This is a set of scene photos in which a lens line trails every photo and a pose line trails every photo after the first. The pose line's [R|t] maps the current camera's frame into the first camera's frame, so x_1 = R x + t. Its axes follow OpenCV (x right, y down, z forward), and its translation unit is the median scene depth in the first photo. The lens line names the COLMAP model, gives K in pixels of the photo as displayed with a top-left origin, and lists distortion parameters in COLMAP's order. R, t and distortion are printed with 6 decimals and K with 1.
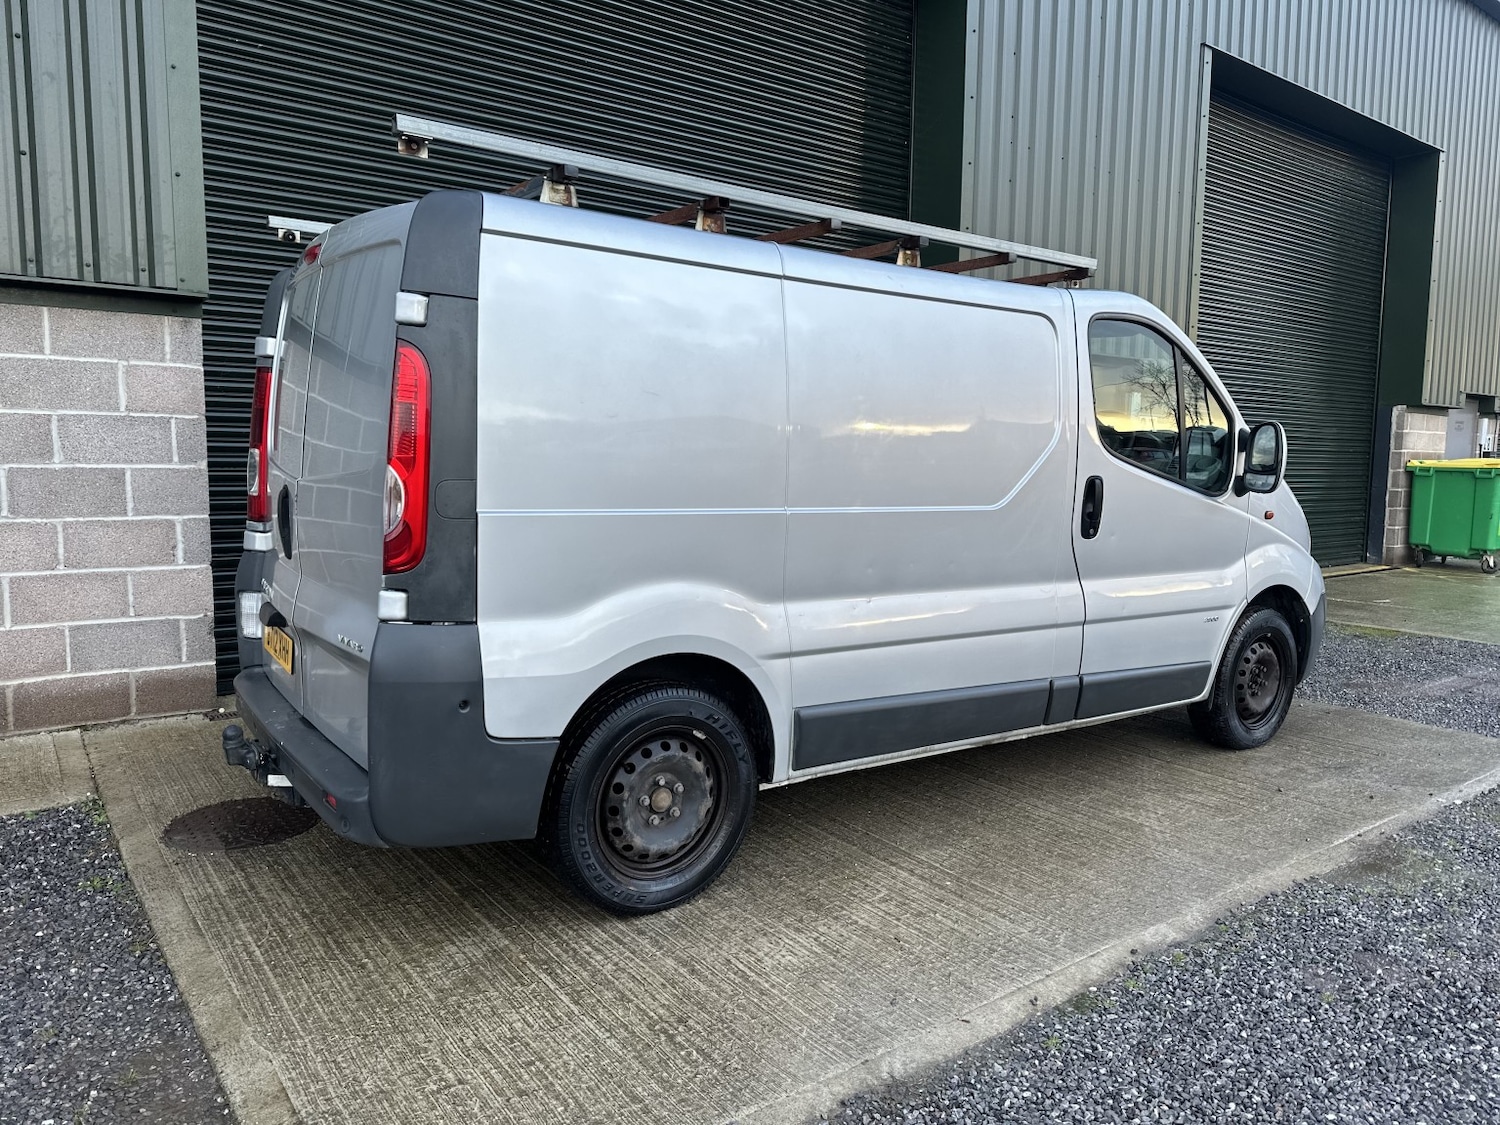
lens RADIAL K [[1057.8, 0, 757.7], [0, 1057.8, 563.1], [0, 0, 1]] dist [0.025840, -0.033831]
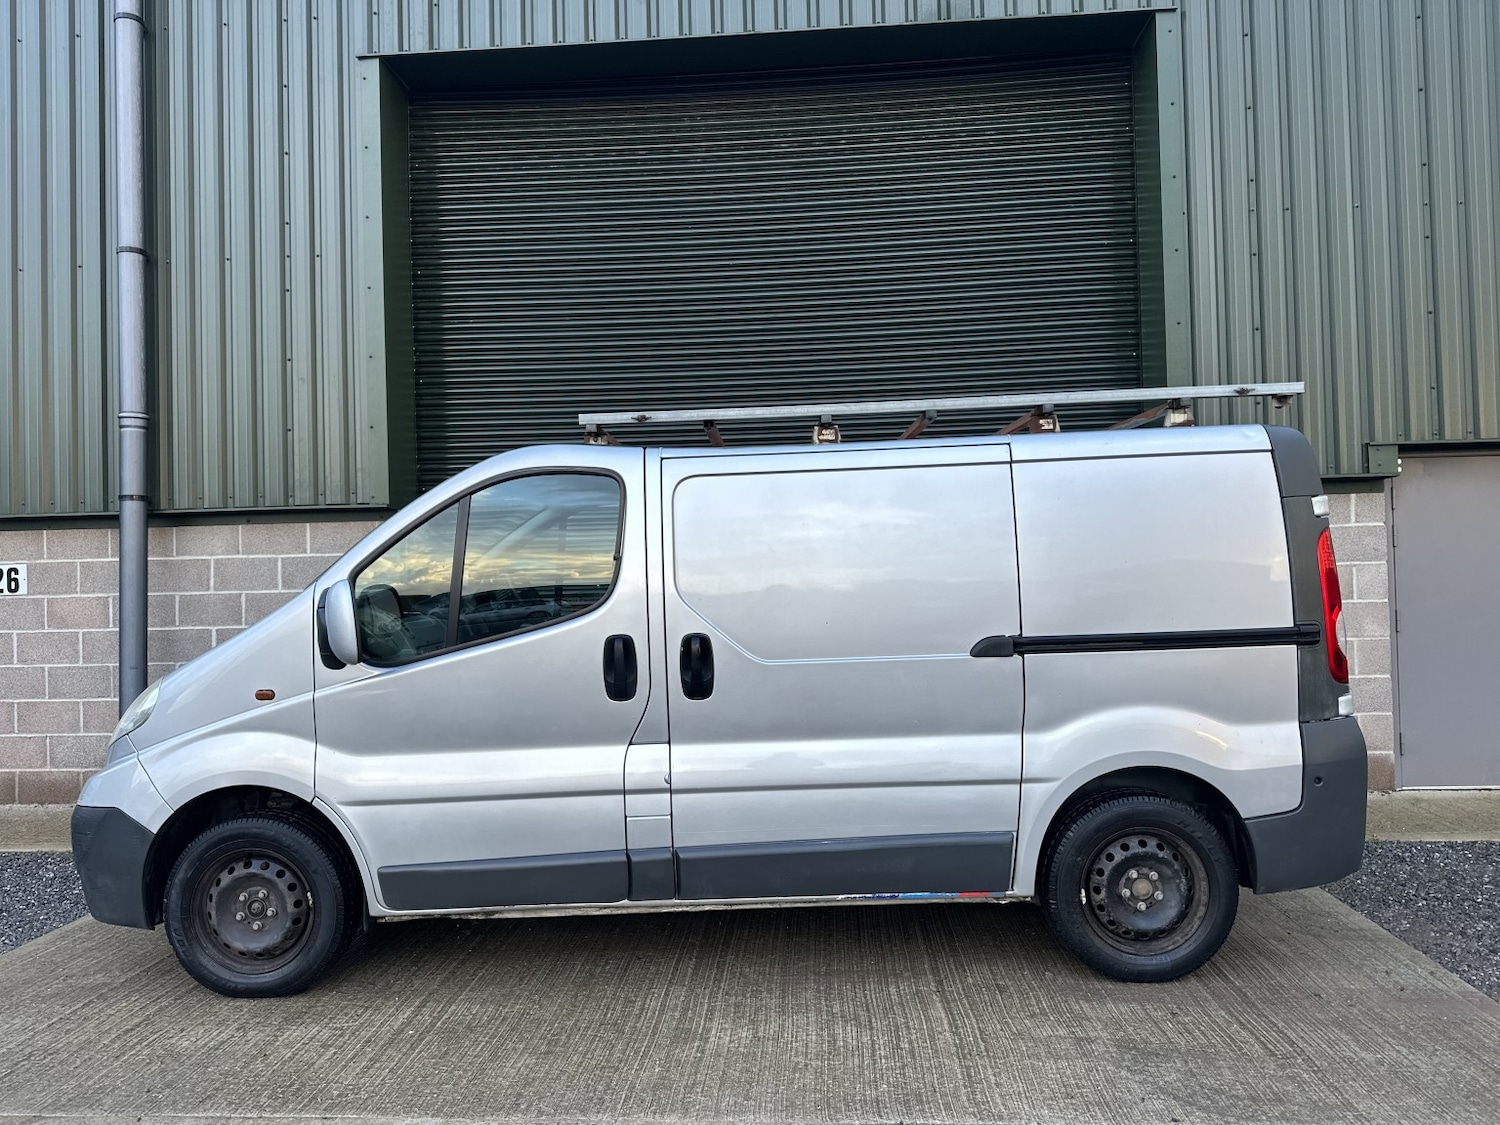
lens RADIAL K [[1058.5, 0, 745.0], [0, 1058.5, 556.7], [0, 0, 1]] dist [0.019924, -0.029711]
pose [[0.749518, -0.048501, -0.660205, 1.091700], [-0.034169, 0.993149, -0.111751, -0.055522], [0.661102, 0.106318, 0.742725, 0.372041]]
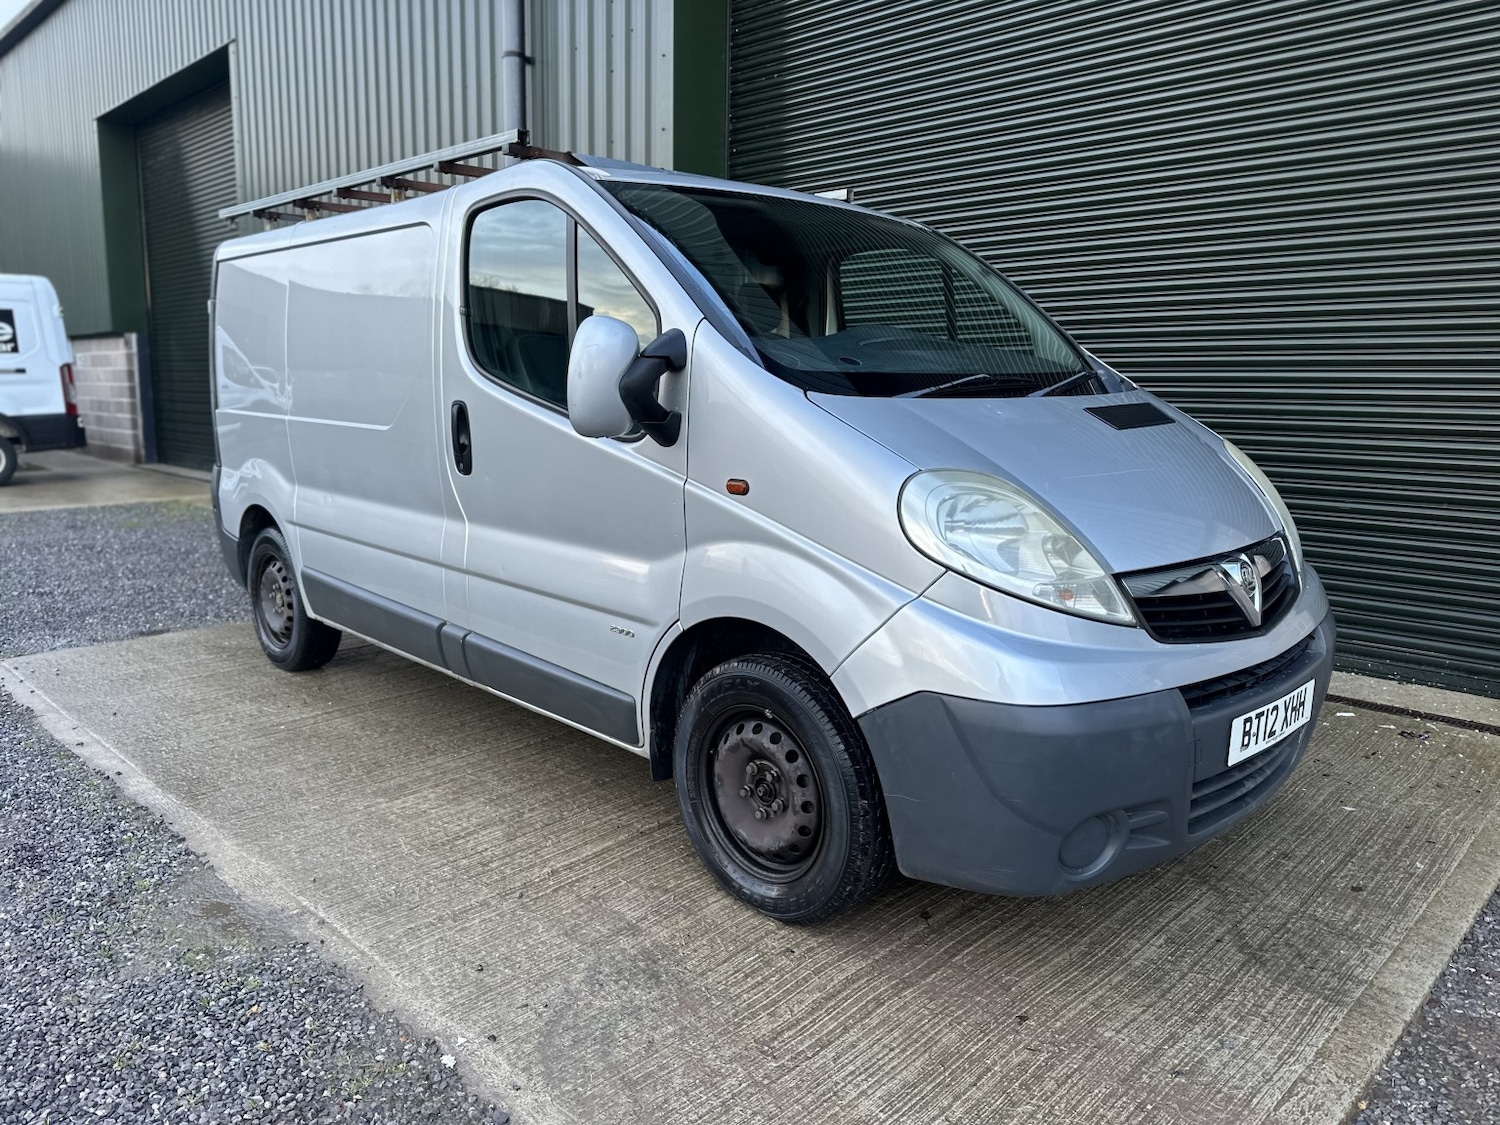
lens RADIAL K [[1055.3, 0, 750.0], [0, 1055.3, 562.5], [0, 0, 1]] dist [0.031732, -0.044869]
pose [[0.149250, 0.149514, -0.977430, 1.373830], [-0.113520, 0.984557, 0.133270, -0.107067], [0.982261, 0.091068, 0.163918, 1.256054]]
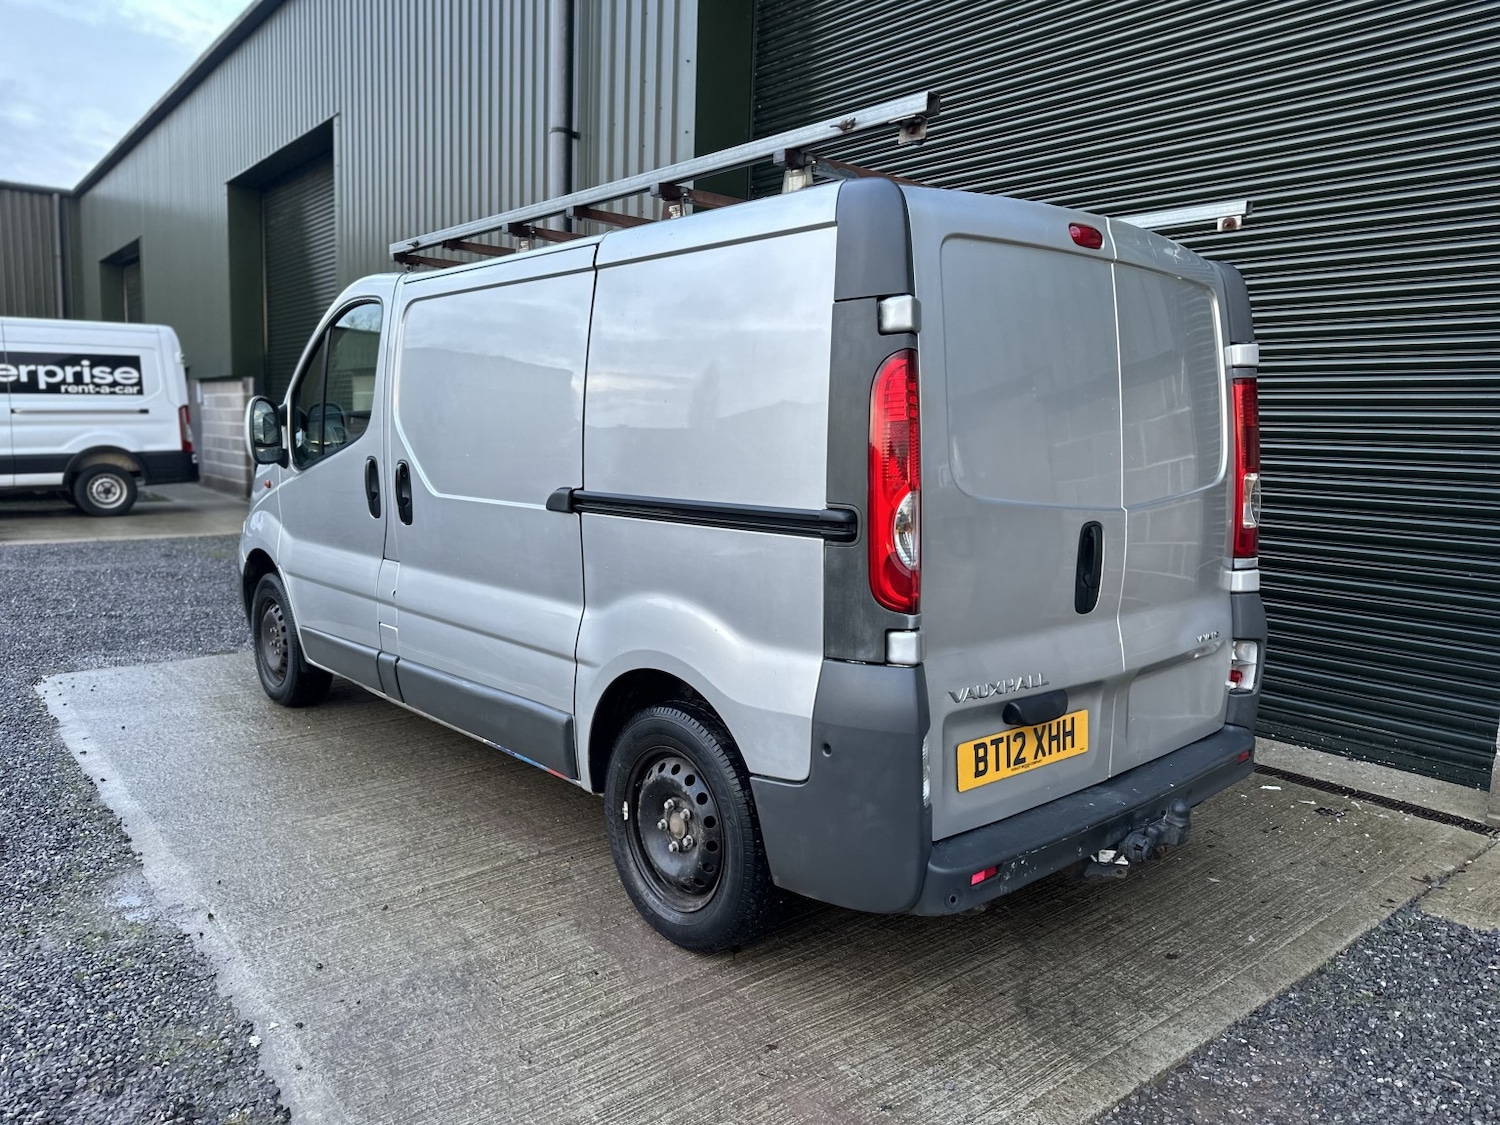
lens RADIAL K [[1062.0, 0, 746.0], [0, 1062.0, 561.4], [0, 0, 1]] dist [0.012421, -0.018299]
pose [[0.034753, 0.111704, -0.993134, 1.471236], [-0.132979, 0.985415, 0.106182, -0.155799], [0.990509, 0.128375, 0.049101, 1.458201]]
